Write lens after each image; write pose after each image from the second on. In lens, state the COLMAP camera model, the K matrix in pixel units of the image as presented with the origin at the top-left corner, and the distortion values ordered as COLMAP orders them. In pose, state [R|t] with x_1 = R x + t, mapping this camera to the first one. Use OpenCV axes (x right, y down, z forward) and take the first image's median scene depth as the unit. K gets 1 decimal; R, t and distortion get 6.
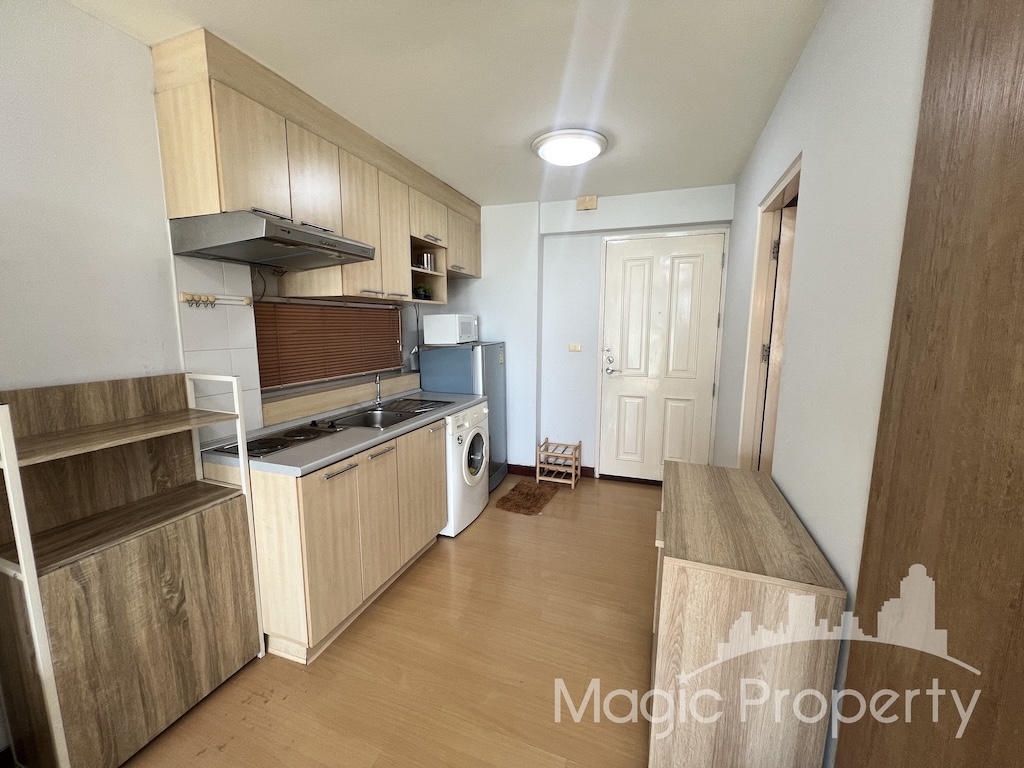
lens RADIAL K [[409.4, 0, 510.9], [0, 409.4, 381.8], [0, 0, 1]] dist [-0.002911, 0.000679]
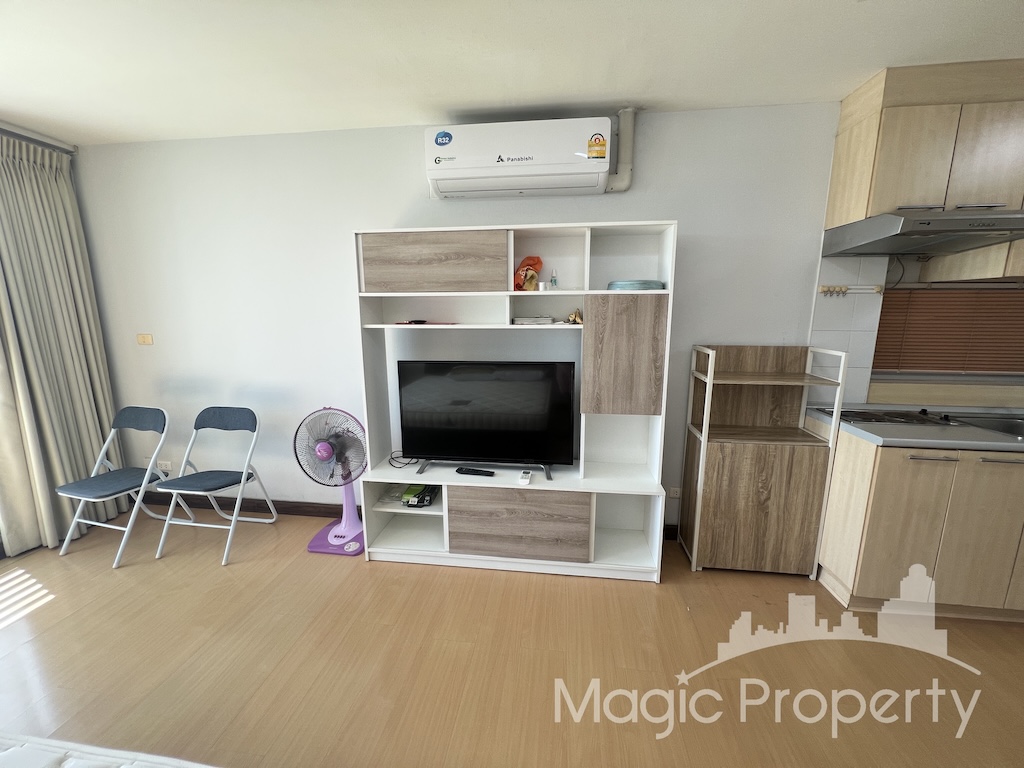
lens RADIAL K [[409.4, 0, 510.8], [0, 409.4, 381.4], [0, 0, 1]] dist [-0.002911, 0.000679]
pose [[0.229484, 0.168292, -0.958653, 0.211987], [-0.136994, 0.980718, 0.139372, 0.028836], [0.963623, 0.099346, 0.248114, -0.197102]]
